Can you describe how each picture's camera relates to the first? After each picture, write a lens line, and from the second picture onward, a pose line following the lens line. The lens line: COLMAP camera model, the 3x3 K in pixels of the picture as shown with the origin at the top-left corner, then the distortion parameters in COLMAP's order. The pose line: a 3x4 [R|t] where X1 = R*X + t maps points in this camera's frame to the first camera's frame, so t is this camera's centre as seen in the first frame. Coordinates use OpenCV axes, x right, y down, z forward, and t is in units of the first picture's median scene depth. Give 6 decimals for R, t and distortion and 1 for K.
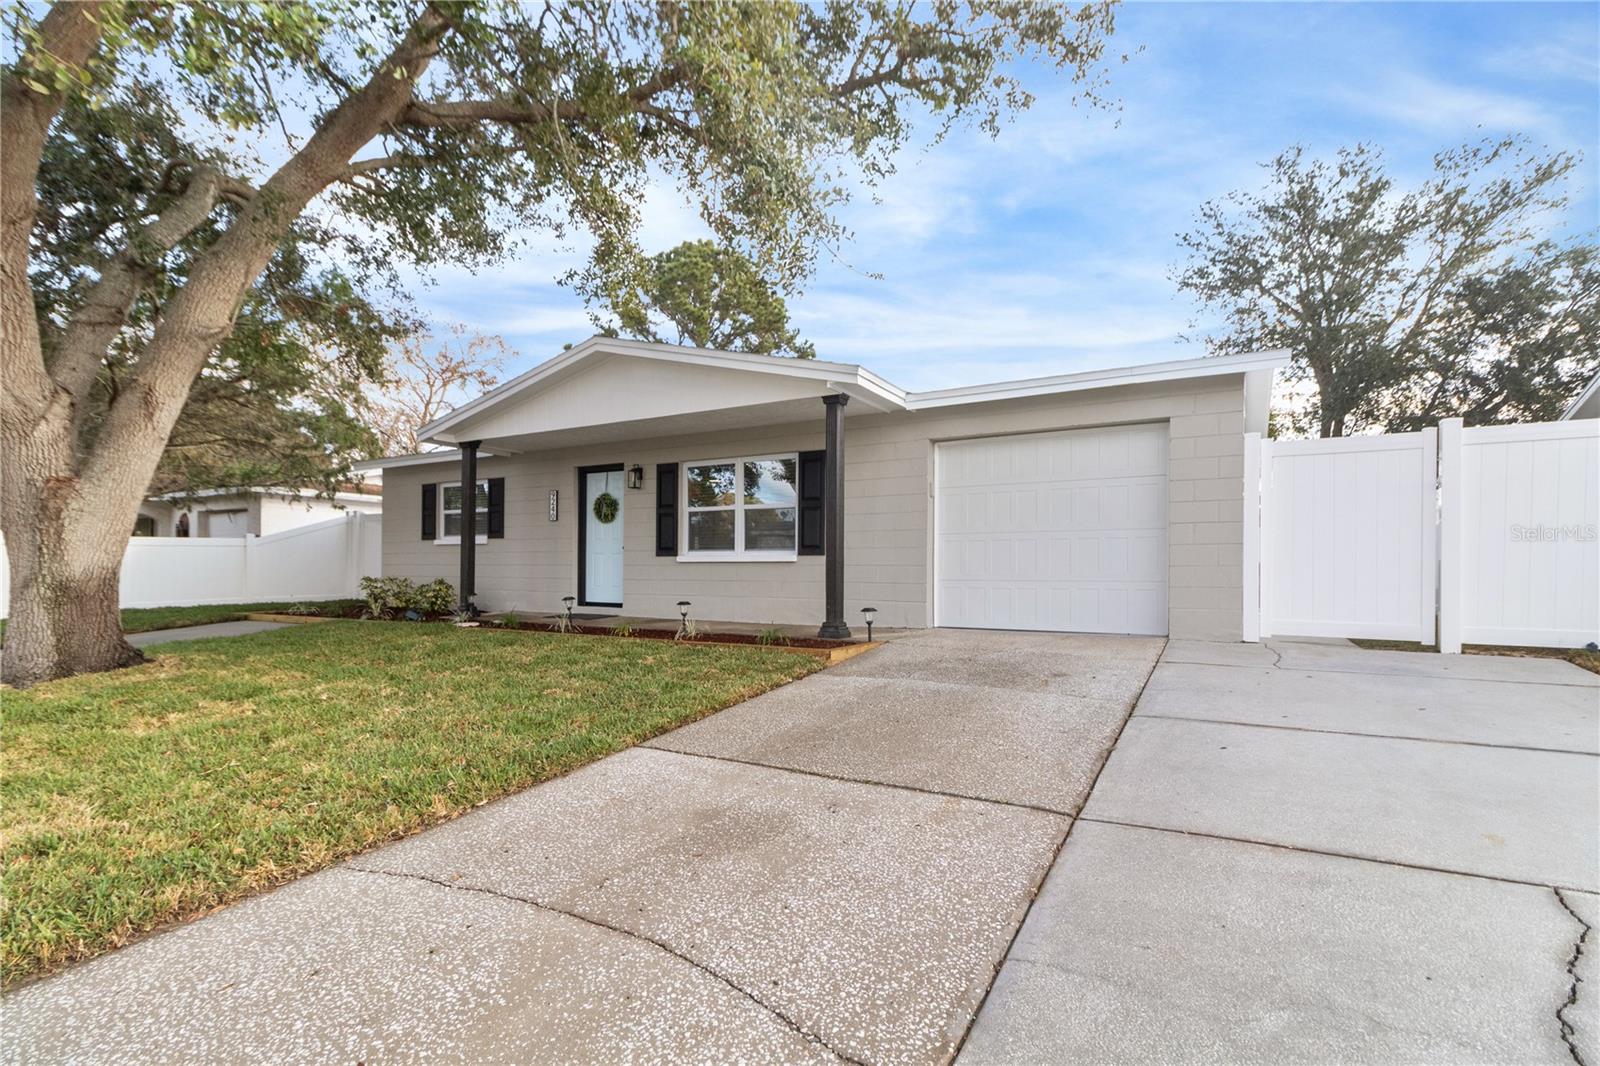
lens RADIAL K [[741.9, 0, 800.8], [0, 741.9, 557.6], [0, 0, 1]] dist [0.001292, 0.000362]
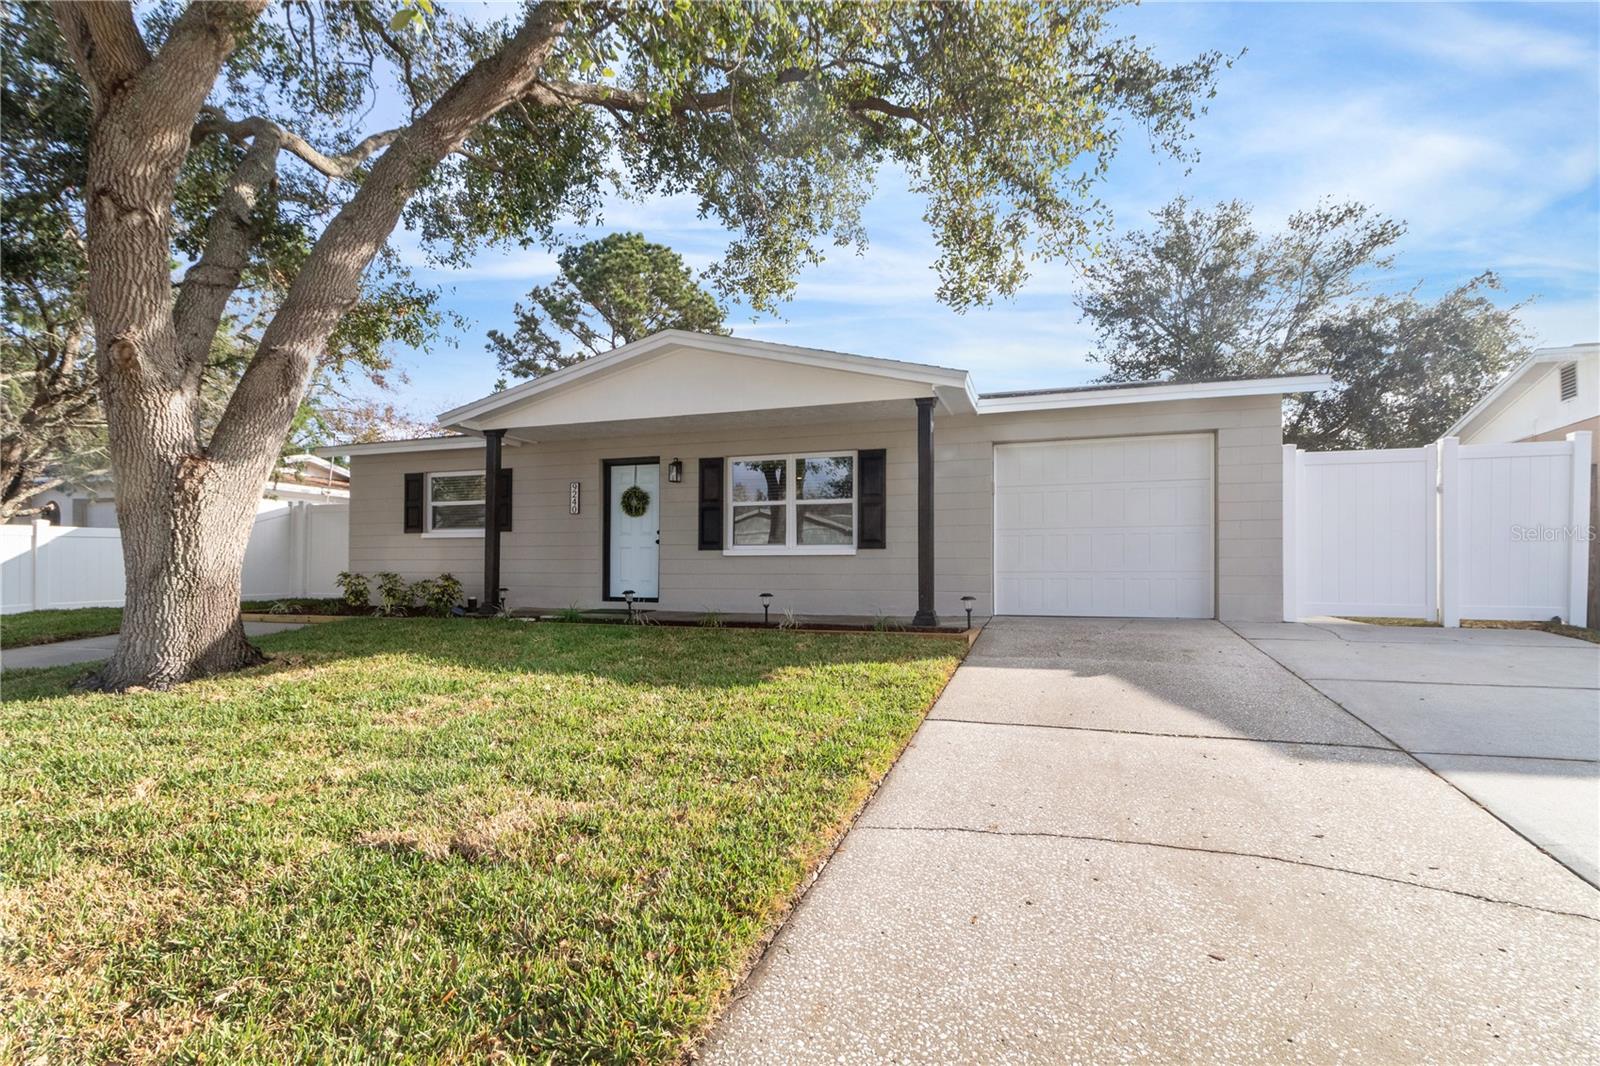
lens RADIAL K [[738.7, 0, 800.8], [0, 738.7, 553.7], [0, 0, 1]] dist [0.000256, 0.000685]
pose [[0.982483, 0.002756, 0.186330, -0.249565], [-0.001725, 0.999982, -0.005694, 0.008491], [-0.186342, 0.005273, 0.982471, -0.006320]]
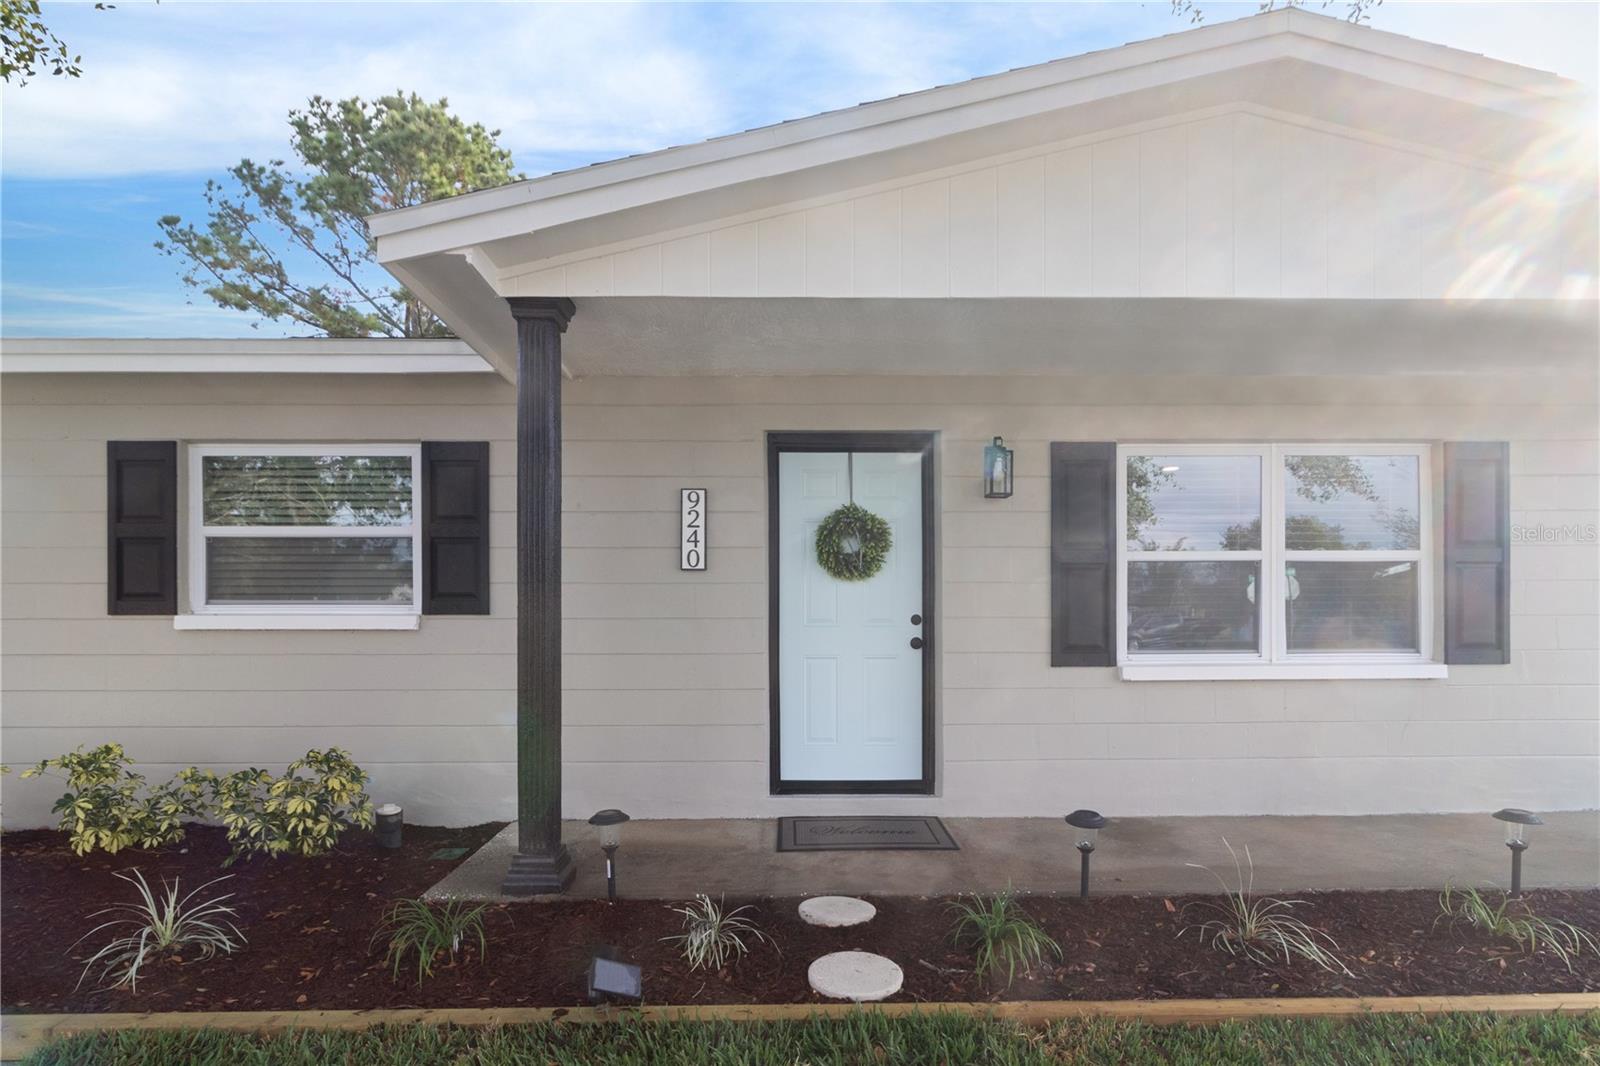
lens RADIAL K [[812.5, 0, 801.4], [0, 812.5, 615.8], [0, 0, 1]] dist [-0.011945, 0.000037]
pose [[0.856418, -0.005625, 0.516253, -0.557363], [-0.002237, 0.999891, 0.014605, -0.036975], [-0.516278, -0.013663, 0.856312, 0.698849]]
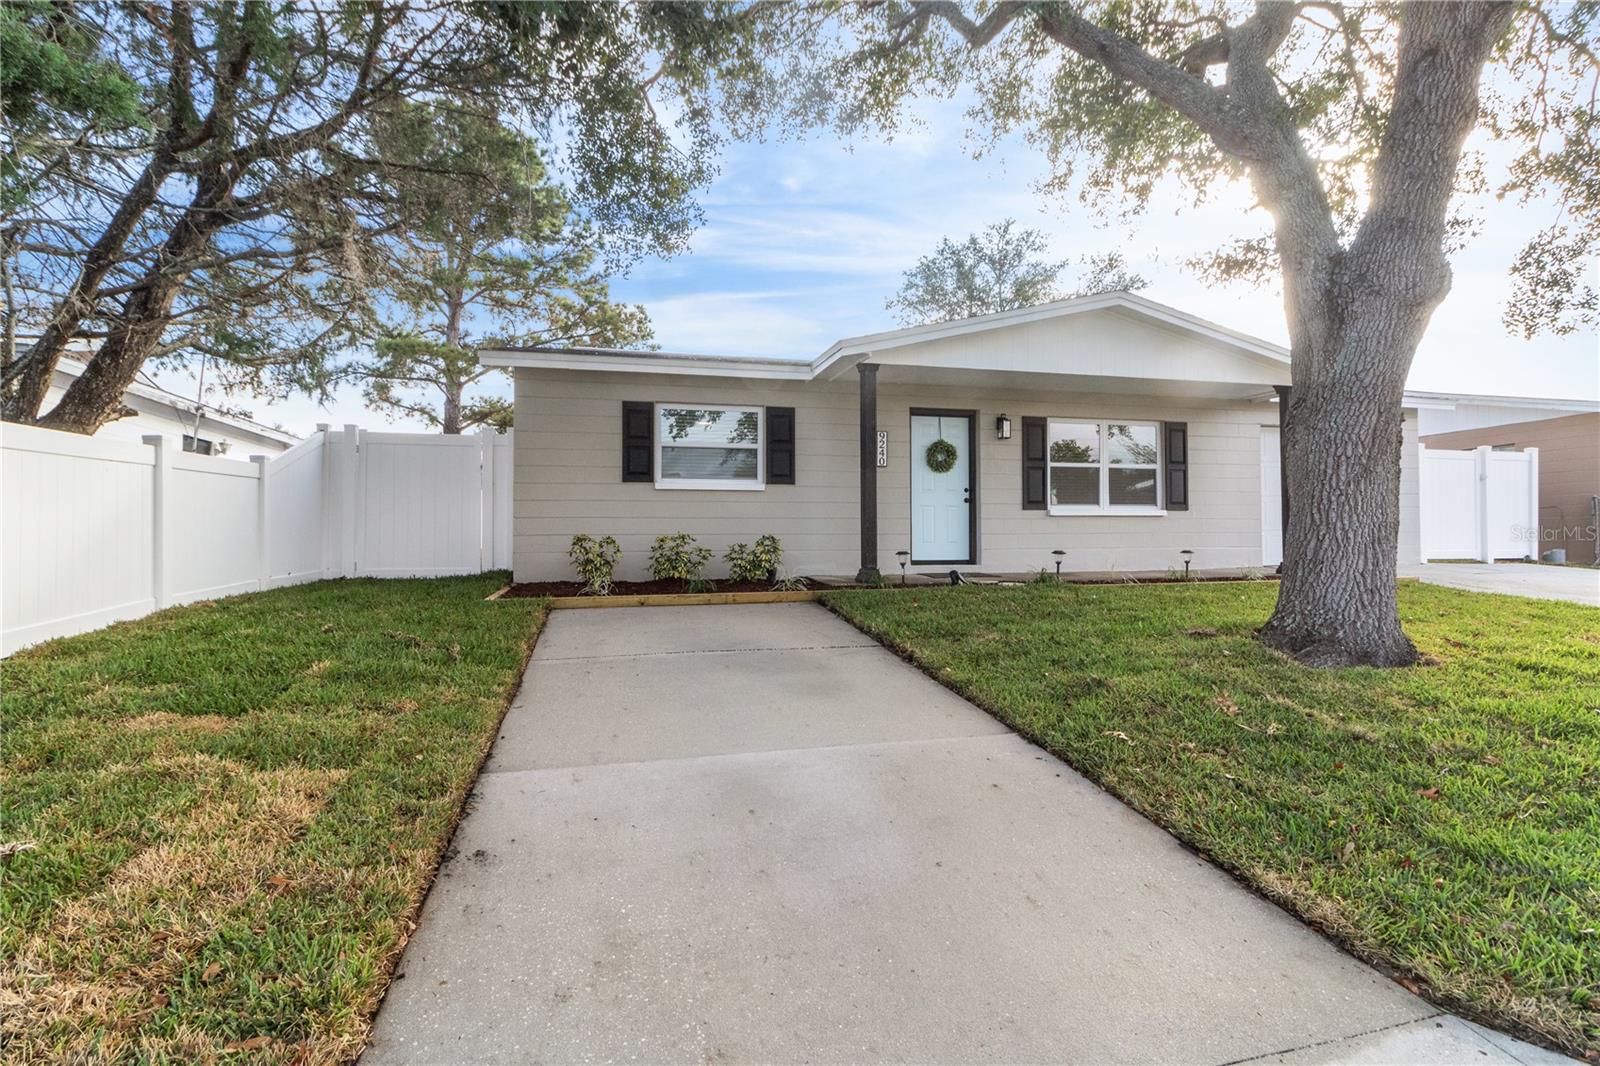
lens RADIAL K [[778.7, 0, 794.6], [0, 778.7, 522.0], [0, 0, 1]] dist [-0.005373, -0.000951]
pose [[0.716724, 0.002679, 0.697352, -1.155601], [-0.005436, 0.999984, 0.001746, 0.014582], [-0.697336, -0.005042, 0.716727, 0.478175]]
